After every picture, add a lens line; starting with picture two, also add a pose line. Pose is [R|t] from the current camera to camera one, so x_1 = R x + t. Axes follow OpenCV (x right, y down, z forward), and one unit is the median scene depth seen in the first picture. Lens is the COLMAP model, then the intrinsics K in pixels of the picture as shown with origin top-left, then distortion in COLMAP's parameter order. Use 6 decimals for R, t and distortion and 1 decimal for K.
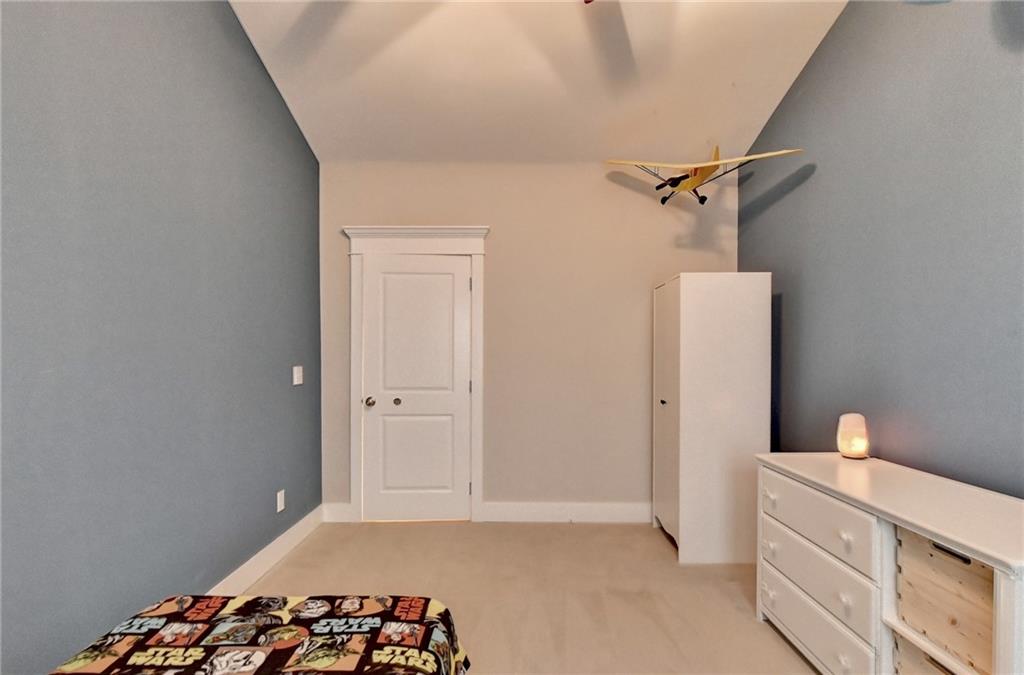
lens RADIAL K [[445.1, 0, 510.8], [0, 445.1, 343.2], [0, 0, 1]] dist [-0.012441, 0.001218]
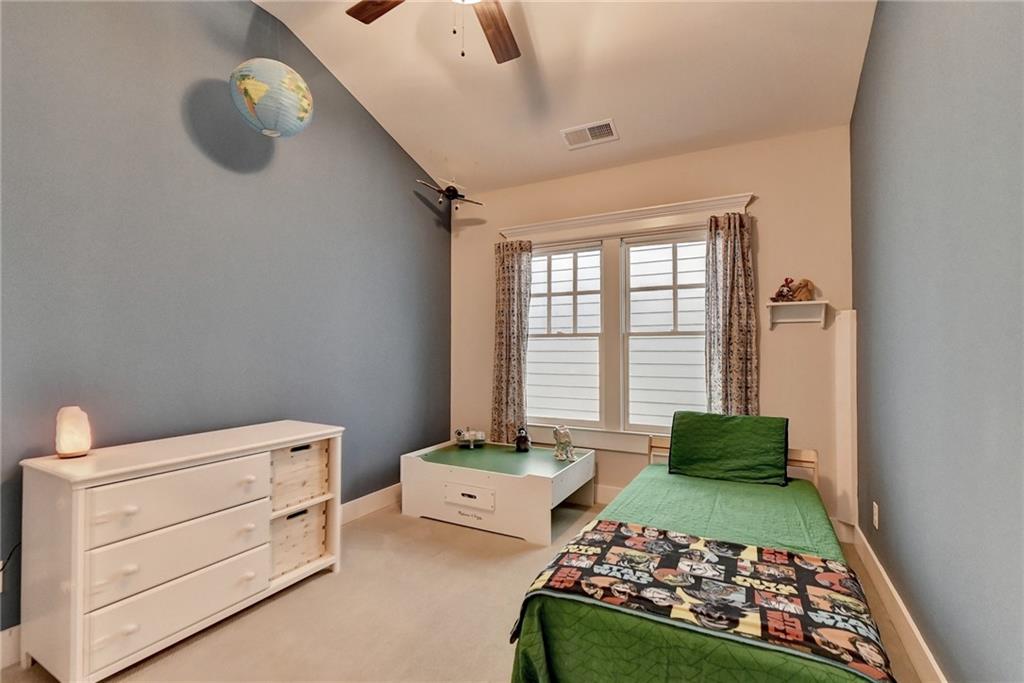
lens RADIAL K [[445.1, 0, 513.6], [0, 445.1, 347.4], [0, 0, 1]] dist [-0.012441, 0.001218]
pose [[-0.877752, -0.000018, 0.479115, -0.690214], [-0.010181, 0.999775, -0.018616, 0.071838], [-0.479007, -0.021218, -0.877555, 2.207831]]
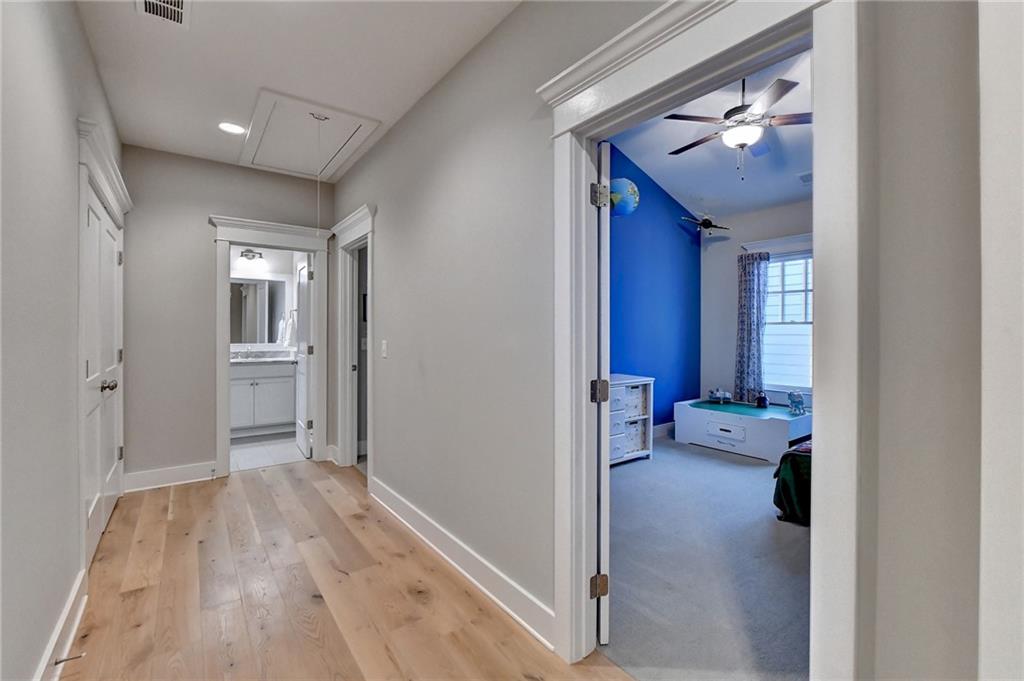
lens RADIAL K [[445.1, 0, 523.7], [0, 445.1, 331.3], [0, 0, 1]] dist [-0.012441, 0.001218]
pose [[-0.606365, -0.007467, 0.795152, -1.222493], [-0.019896, 0.999785, -0.005783, 0.073056], [-0.794938, -0.019327, -0.606383, 3.770262]]
